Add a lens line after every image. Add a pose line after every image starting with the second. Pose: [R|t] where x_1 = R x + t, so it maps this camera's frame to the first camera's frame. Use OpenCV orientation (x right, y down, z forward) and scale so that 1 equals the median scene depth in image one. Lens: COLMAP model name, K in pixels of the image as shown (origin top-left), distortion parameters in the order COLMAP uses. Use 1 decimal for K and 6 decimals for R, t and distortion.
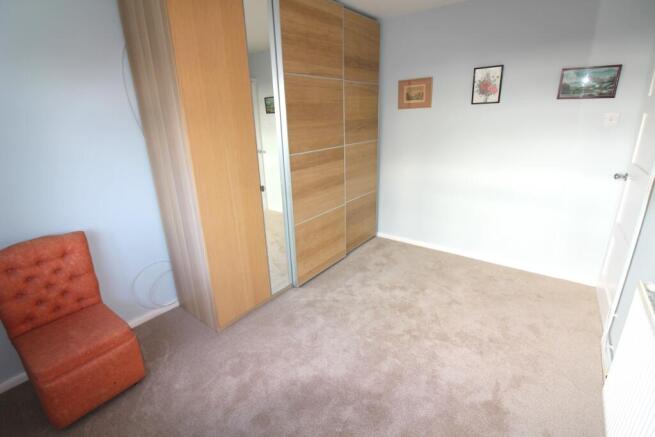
lens RADIAL K [[306.5, 0, 327.8], [0, 306.5, 216.6], [0, 0, 1]] dist [-0.028406, -0.002567]
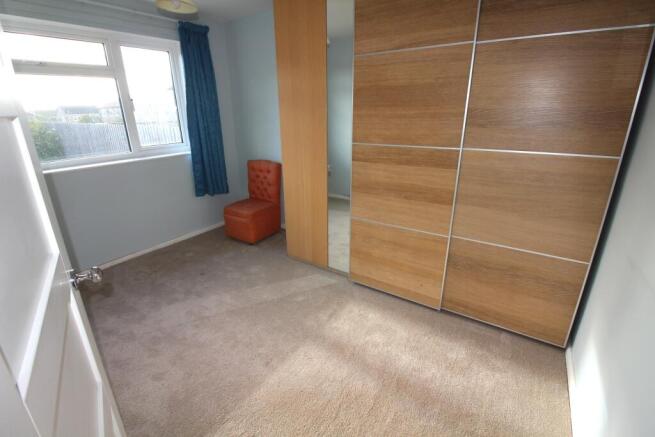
lens RADIAL K [[306.5, 0, 326.3], [0, 306.5, 218.3], [0, 0, 1]] dist [-0.028406, -0.002567]
pose [[0.039638, 0.356139, -0.933592, 0.784883], [-0.302469, 0.894768, 0.328487, -0.259201], [0.952335, 0.269362, 0.143188, 0.783815]]
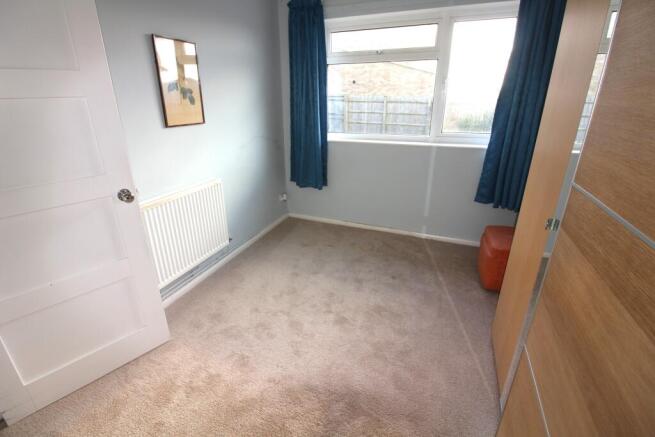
lens RADIAL K [[306.5, 0, 322.8], [0, 306.5, 215.8], [0, 0, 1]] dist [-0.028406, -0.002567]
pose [[-0.968639, 0.115077, -0.220216, 0.233928], [-0.051016, 0.775293, 0.629539, -0.353676], [0.243178, 0.621030, -0.745108, 1.132227]]
